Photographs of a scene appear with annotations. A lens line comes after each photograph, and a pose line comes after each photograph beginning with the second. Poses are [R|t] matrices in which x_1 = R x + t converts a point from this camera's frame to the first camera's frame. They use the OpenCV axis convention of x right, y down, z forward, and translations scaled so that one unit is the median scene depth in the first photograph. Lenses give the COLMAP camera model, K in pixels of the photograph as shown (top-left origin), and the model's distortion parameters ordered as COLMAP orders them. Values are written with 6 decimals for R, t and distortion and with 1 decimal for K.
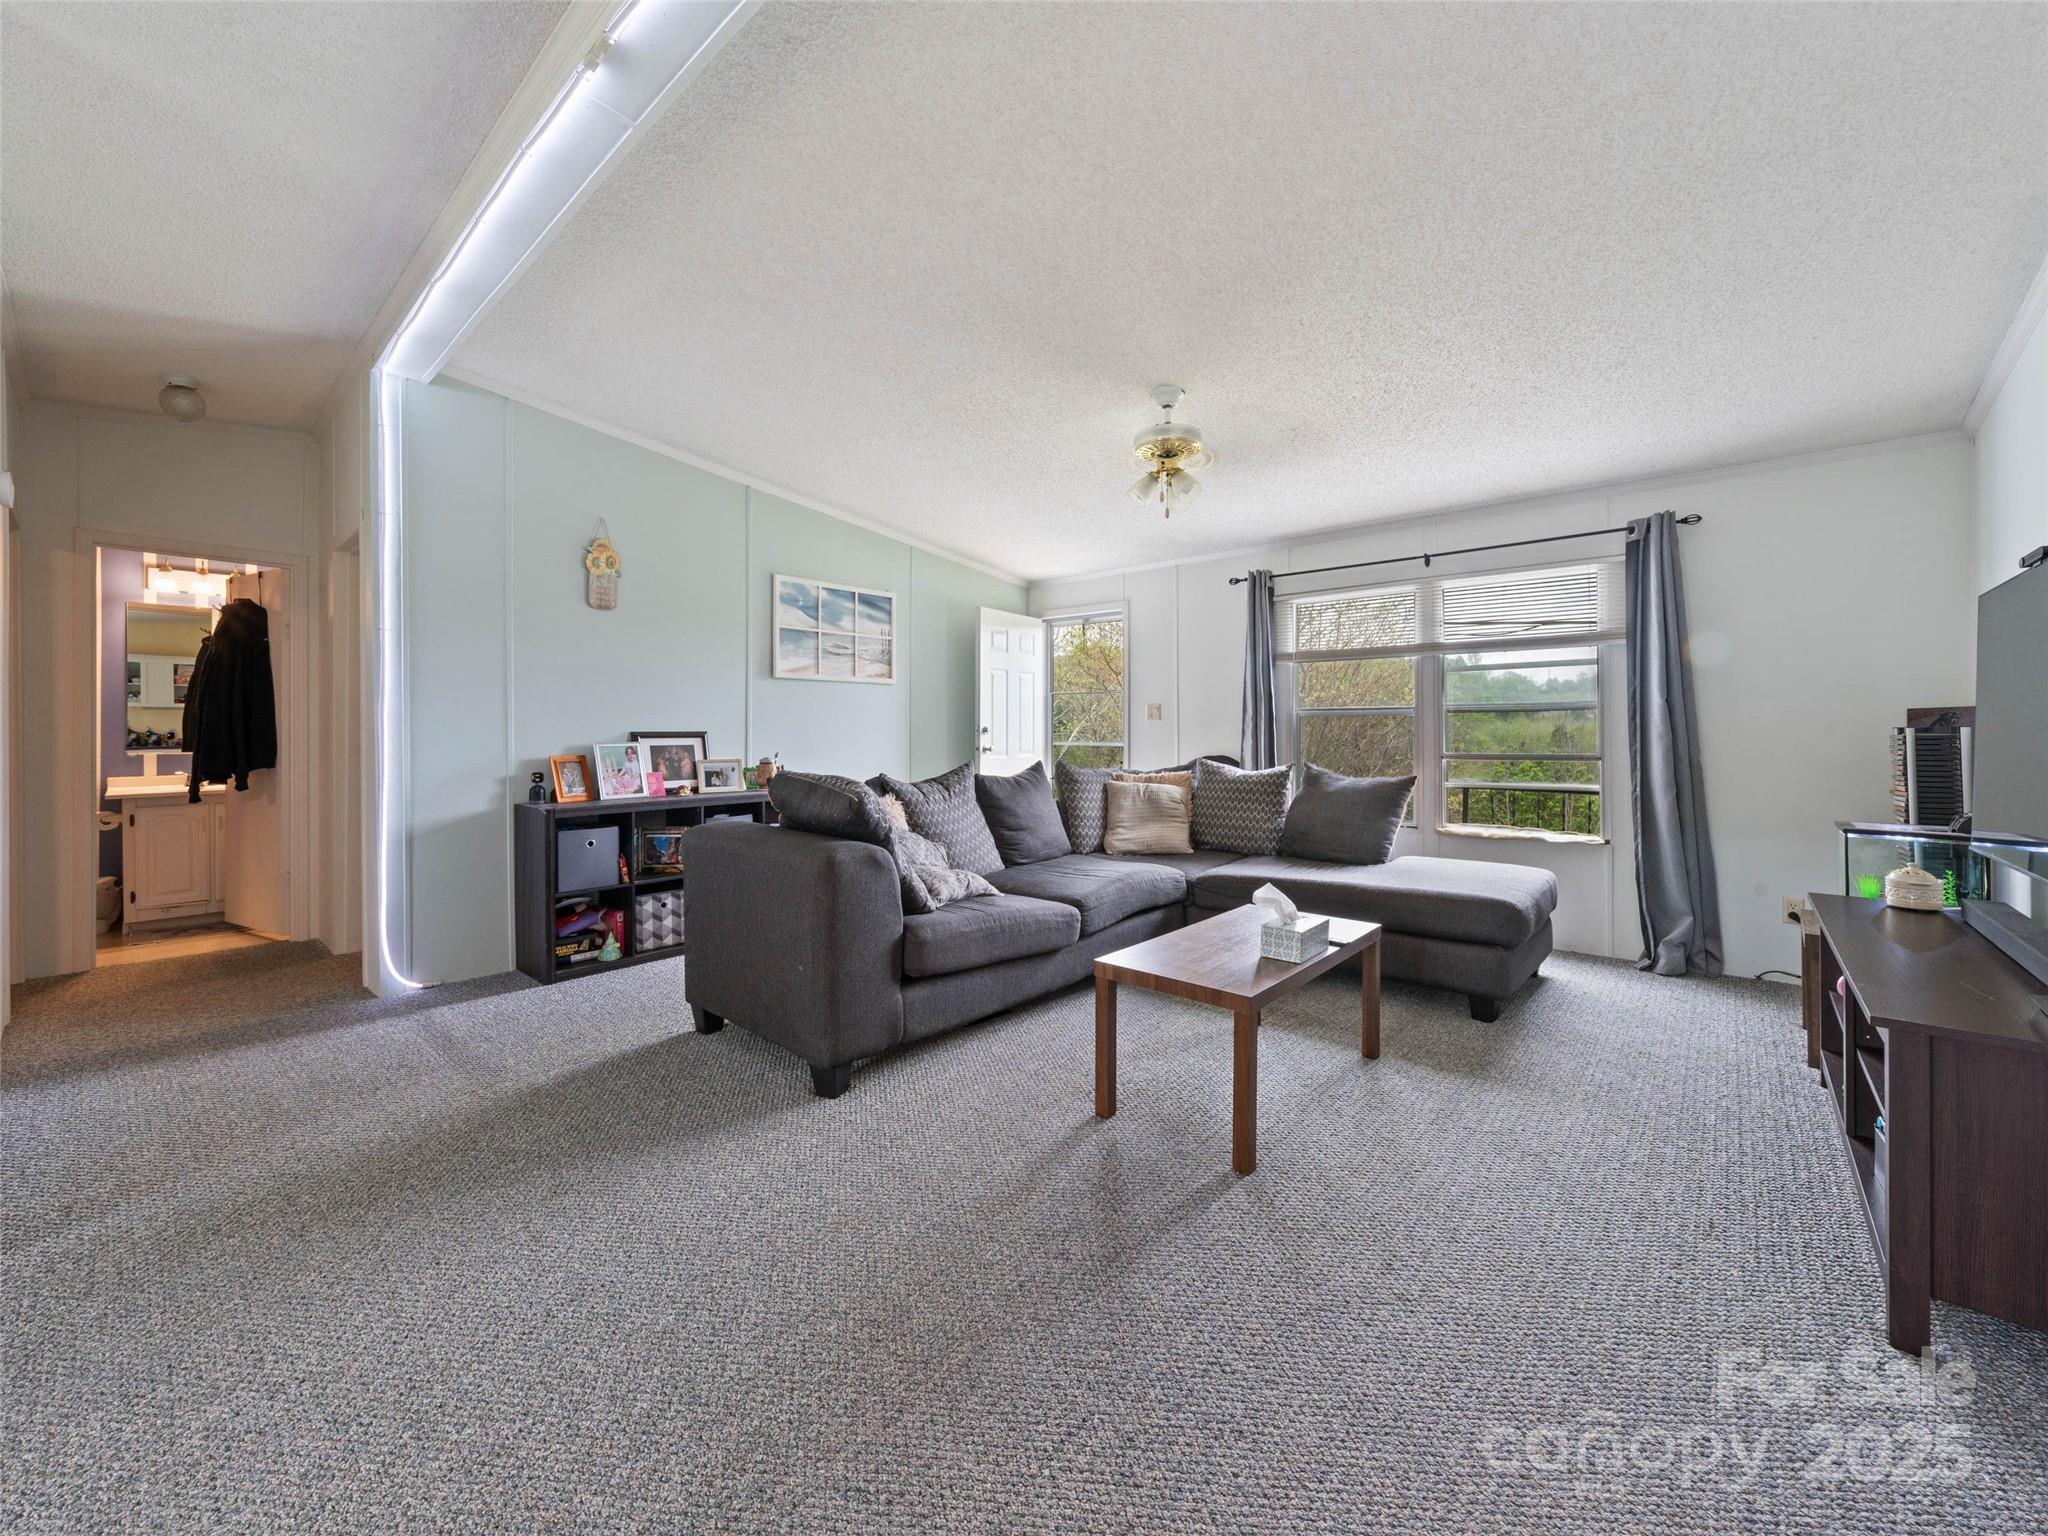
lens RADIAL K [[802.5, 0, 1027.8], [0, 802.5, 726.9], [0, 0, 1]] dist [-0.001410, -0.000308]
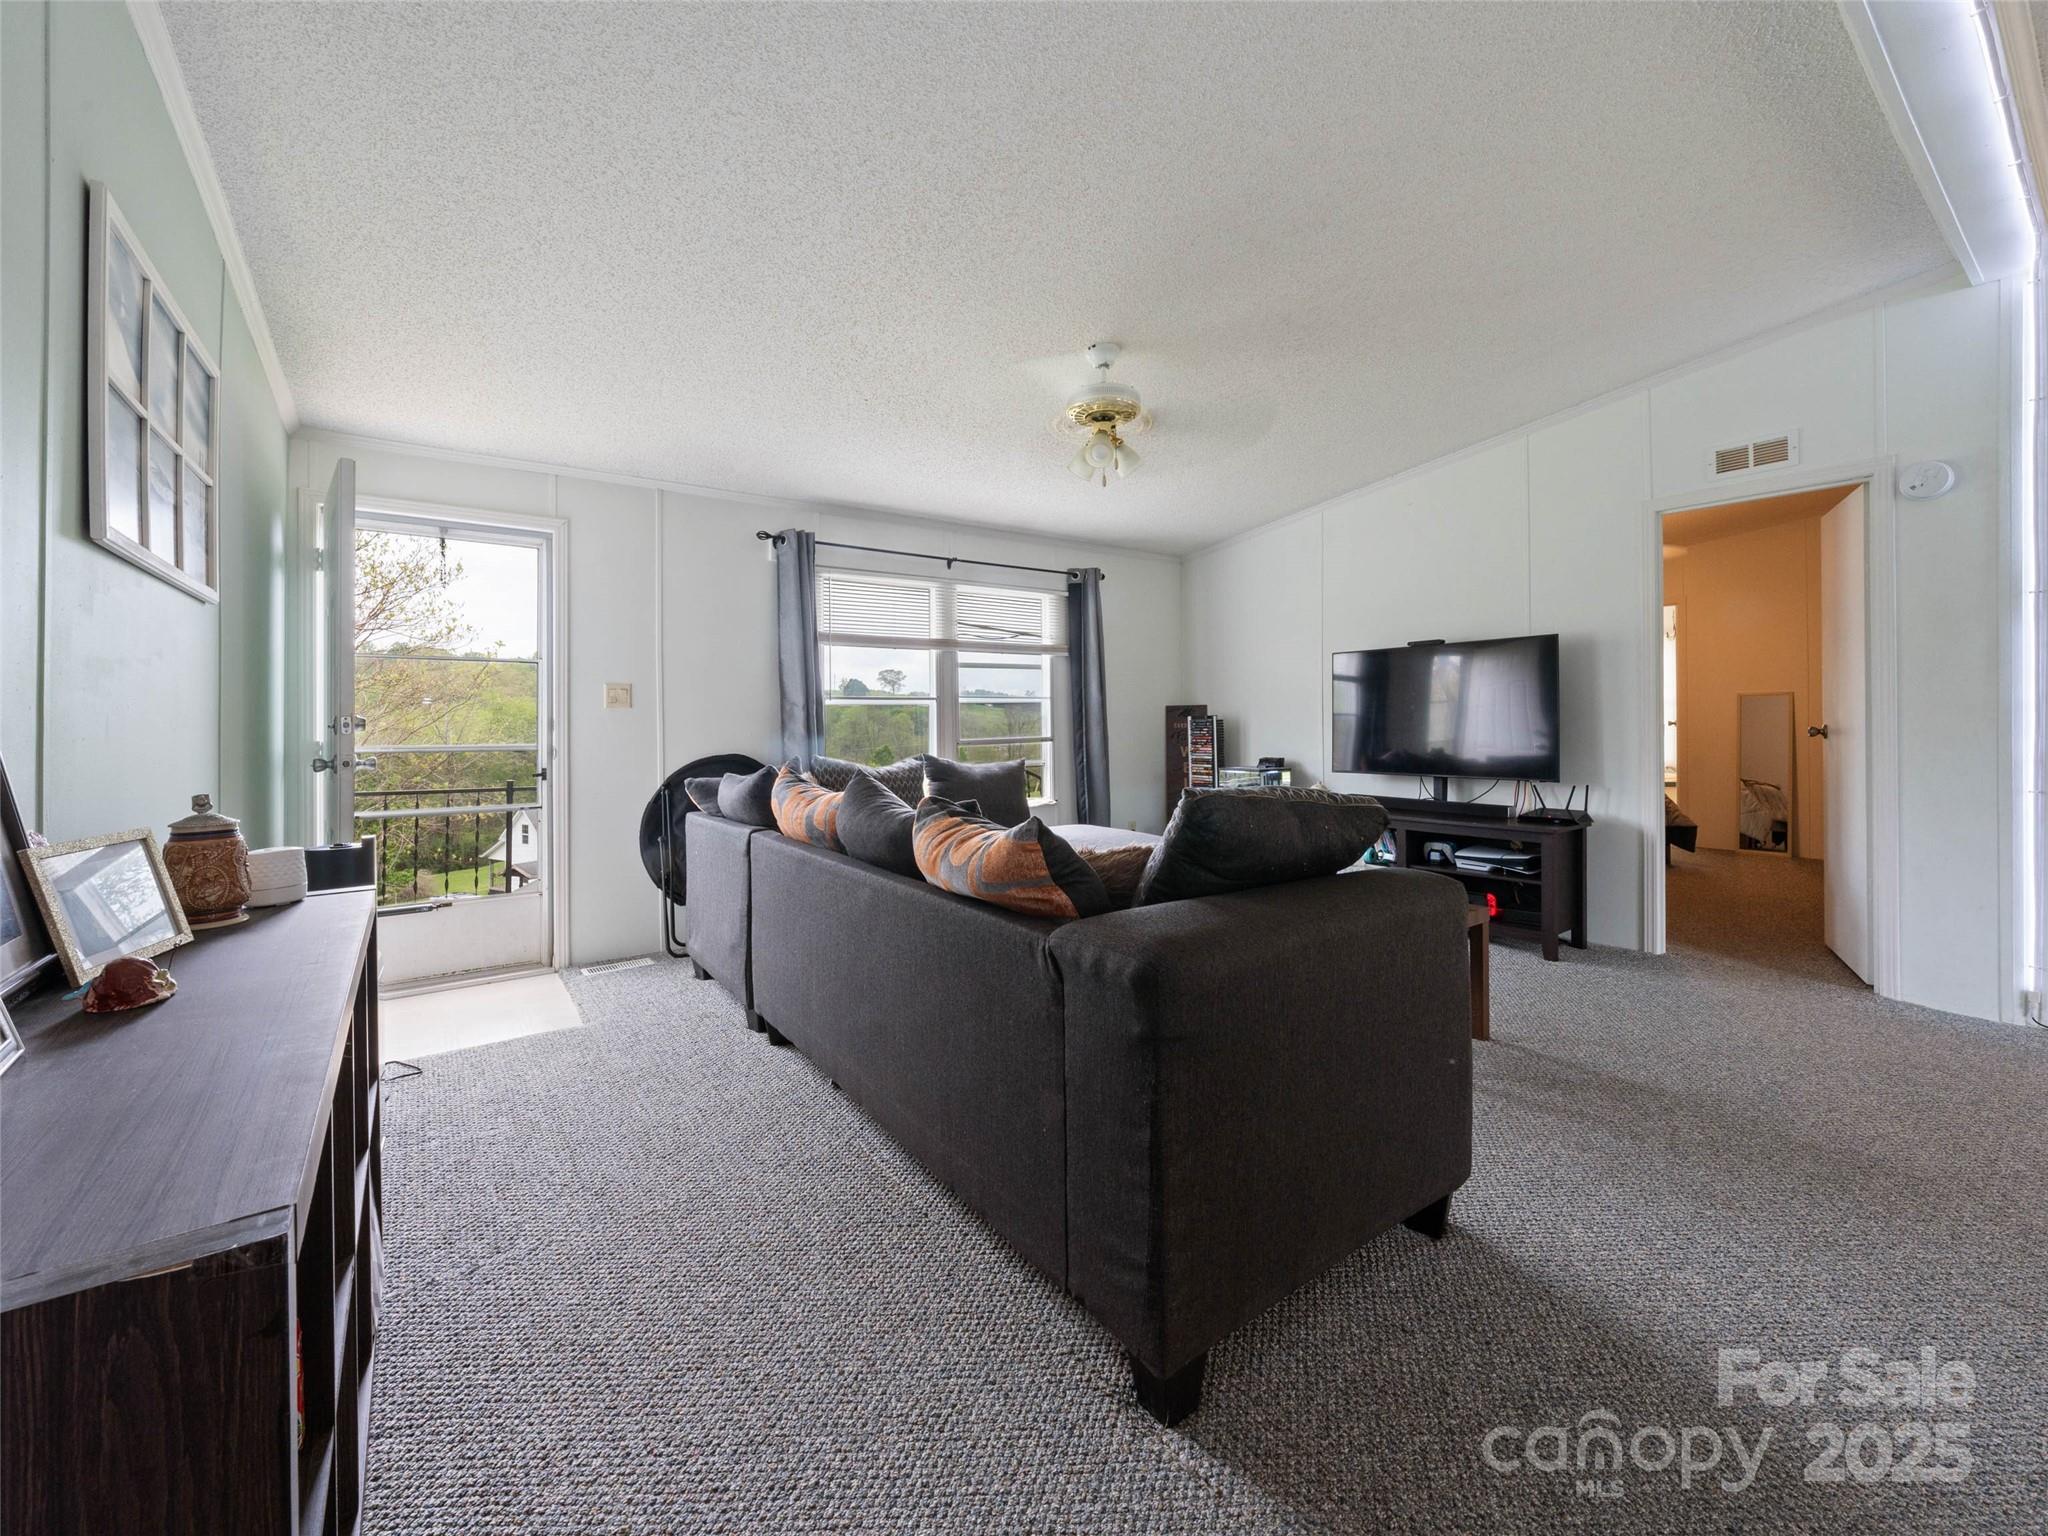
lens RADIAL K [[823.2, 0, 1031.3], [0, 823.2, 705.9], [0, 0, 1]] dist [-0.000083, 0.000148]
pose [[0.214943, 0.019935, 0.976423, -0.628646], [0.013028, 0.999644, -0.023277, 0.014920], [-0.976540, 0.017724, 0.214607, 0.728882]]
